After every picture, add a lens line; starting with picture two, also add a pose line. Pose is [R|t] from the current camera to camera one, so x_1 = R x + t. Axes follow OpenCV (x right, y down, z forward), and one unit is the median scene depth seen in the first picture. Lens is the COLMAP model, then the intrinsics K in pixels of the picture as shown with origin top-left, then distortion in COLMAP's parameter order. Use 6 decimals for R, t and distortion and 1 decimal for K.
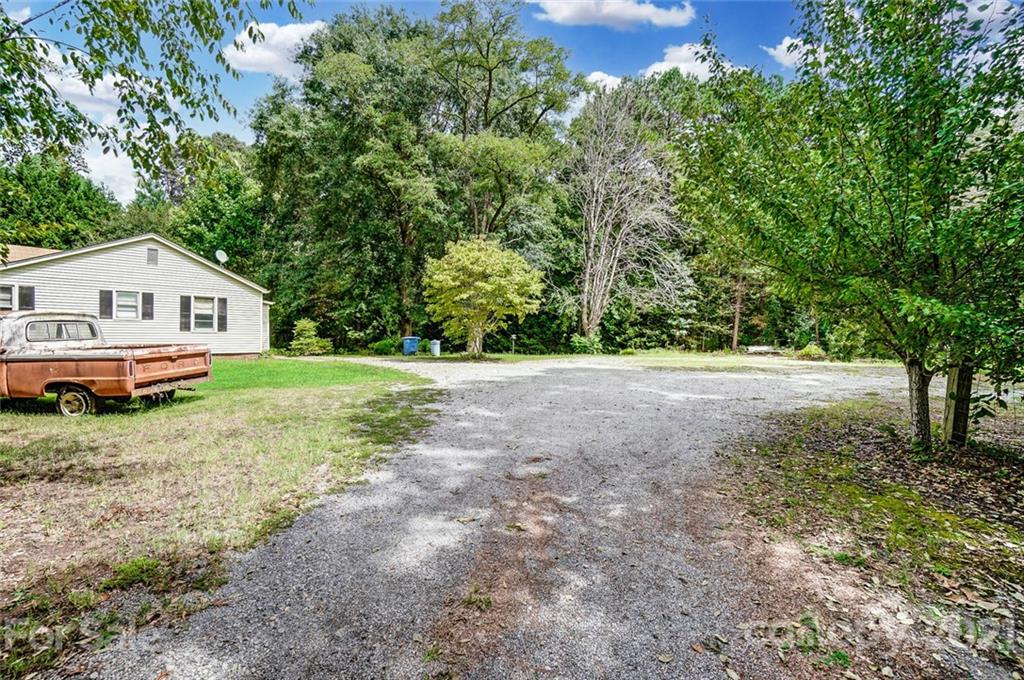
lens RADIAL K [[449.8, 0, 511.6], [0, 449.8, 342.3], [0, 0, 1]] dist [-0.043291, 0.000352]
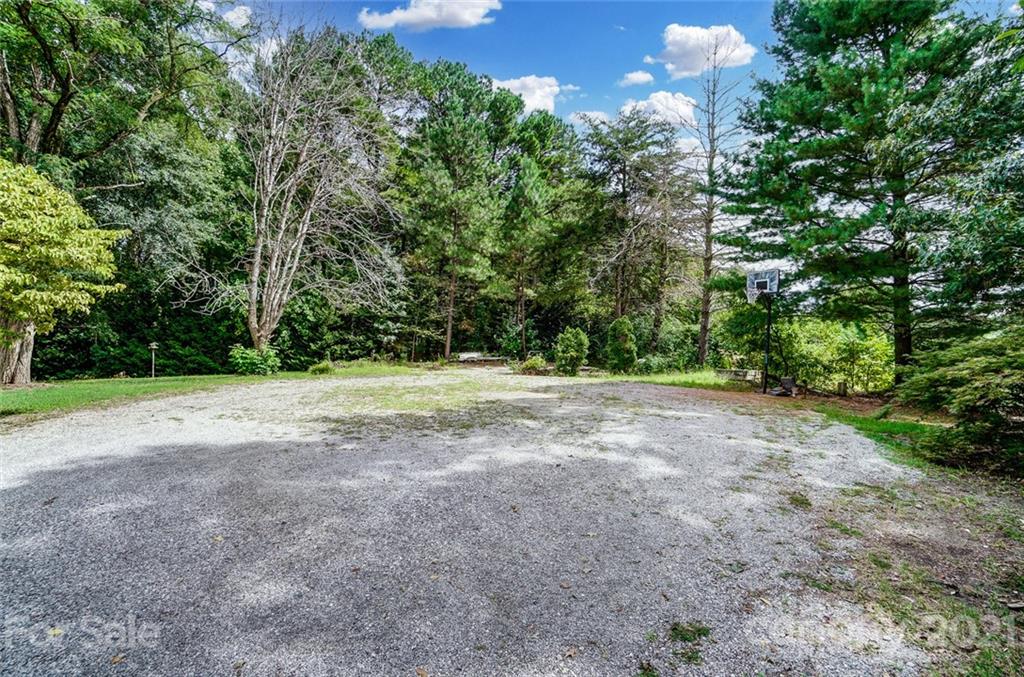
lens RADIAL K [[454.0, 0, 493.0], [0, 454.0, 337.5], [0, 0, 1]] dist [-0.069306, 0.025146]
pose [[0.829133, -0.001255, 0.559051, 0.061532], [0.008596, 0.999908, -0.010505, -0.013194], [-0.558986, 0.013516, 0.829067, 0.176111]]
